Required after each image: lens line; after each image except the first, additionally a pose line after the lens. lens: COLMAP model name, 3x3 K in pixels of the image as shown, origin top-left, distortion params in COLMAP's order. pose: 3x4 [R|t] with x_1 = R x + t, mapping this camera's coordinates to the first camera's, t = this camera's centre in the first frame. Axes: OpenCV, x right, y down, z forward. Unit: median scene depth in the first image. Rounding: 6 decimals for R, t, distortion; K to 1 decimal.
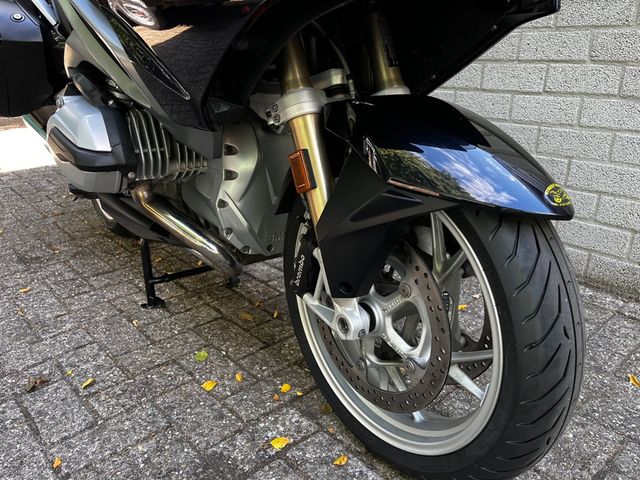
lens RADIAL K [[487.3, 0, 325.7], [0, 487.3, 245.0], [0, 0, 1]] dist [0.064290, -0.096878]
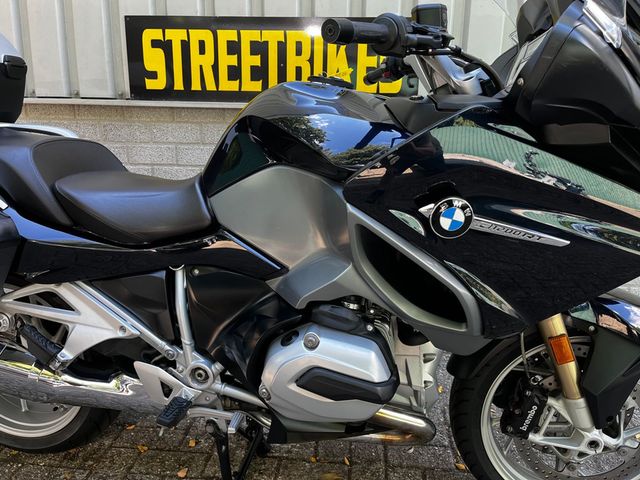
lens RADIAL K [[487.3, 0, 320.8], [0, 487.3, 243.4], [0, 0, 1]] dist [0.064290, -0.096878]
pose [[0.735311, -0.160840, 0.658368, -1.079949], [0.223151, 0.974721, -0.011105, -0.442295], [-0.639939, 0.155081, 0.752614, 0.258766]]
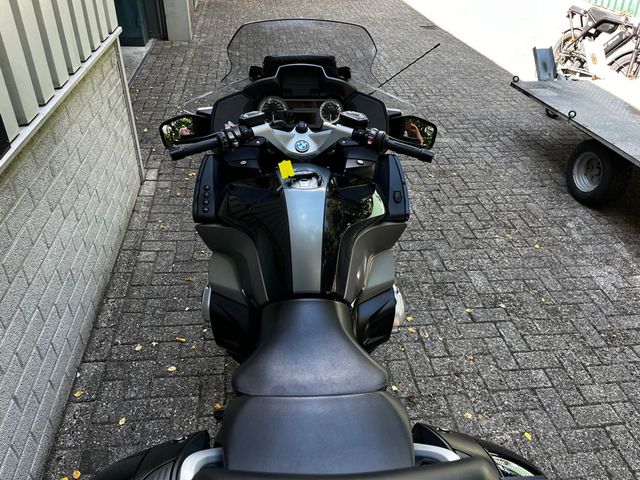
lens RADIAL K [[487.3, 0, 319.6], [0, 487.3, 242.9], [0, 0, 1]] dist [0.064290, -0.096878]
pose [[-0.819979, -0.365338, 0.440639, -1.026492], [0.148961, 0.607091, 0.780545, -1.855511], [-0.552671, 0.705669, -0.443381, 1.820704]]
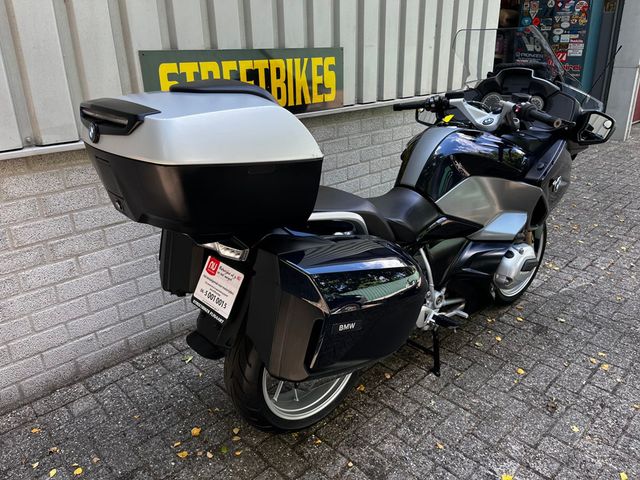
lens RADIAL K [[487.3, 0, 319.9], [0, 487.3, 238.2], [0, 0, 1]] dist [0.064290, -0.096878]
pose [[-0.032231, -0.377885, 0.925291, -2.380704], [0.358501, 0.859798, 0.363626, -1.376014], [-0.932973, 0.343438, 0.107760, 1.524924]]
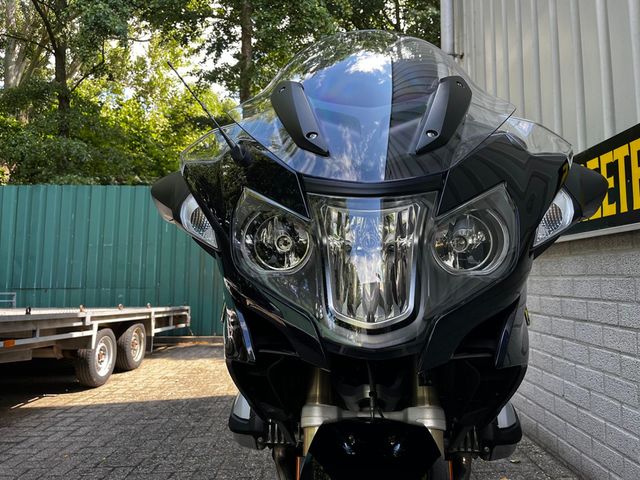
lens RADIAL K [[487.3, 0, 324.6], [0, 487.3, 240.8], [0, 0, 1]] dist [0.064290, -0.096878]
pose [[0.734043, -0.073045, -0.675163, 0.628776], [-0.215915, 0.917507, -0.334009, -0.218287], [0.643864, 0.390954, 0.657718, 0.031068]]
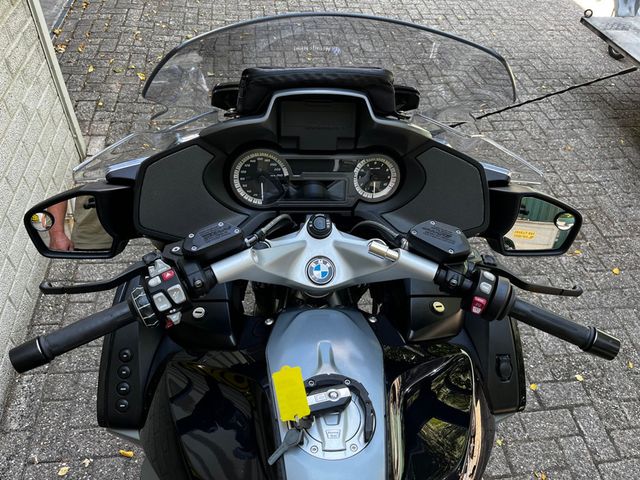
lens RADIAL K [[487.3, 0, 322.3], [0, 487.3, 241.2], [0, 0, 1]] dist [0.064290, -0.096878]
pose [[-0.821439, -0.458406, 0.339267, -0.360608], [0.117587, 0.445975, 0.887288, -1.497357], [-0.558042, 0.768746, -0.312439, 1.077247]]
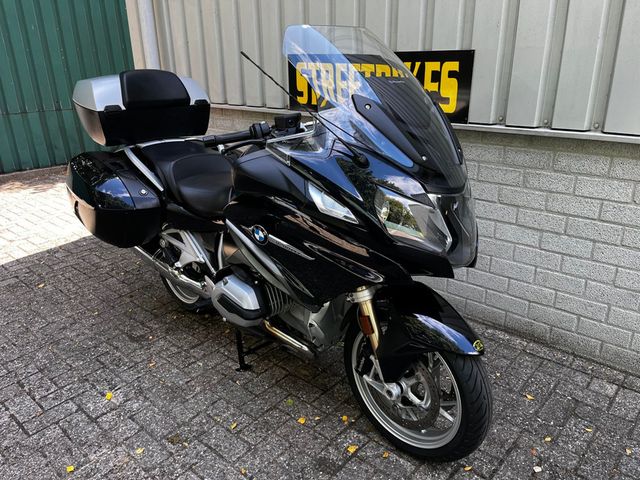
lens RADIAL K [[487.3, 0, 321.1], [0, 487.3, 243.9], [0, 0, 1]] dist [0.064290, -0.096878]
pose [[0.993851, -0.061628, 0.091989, -0.328146], [0.060671, 0.998071, 0.013165, -0.422731], [-0.092623, -0.007503, 0.995673, -0.882334]]
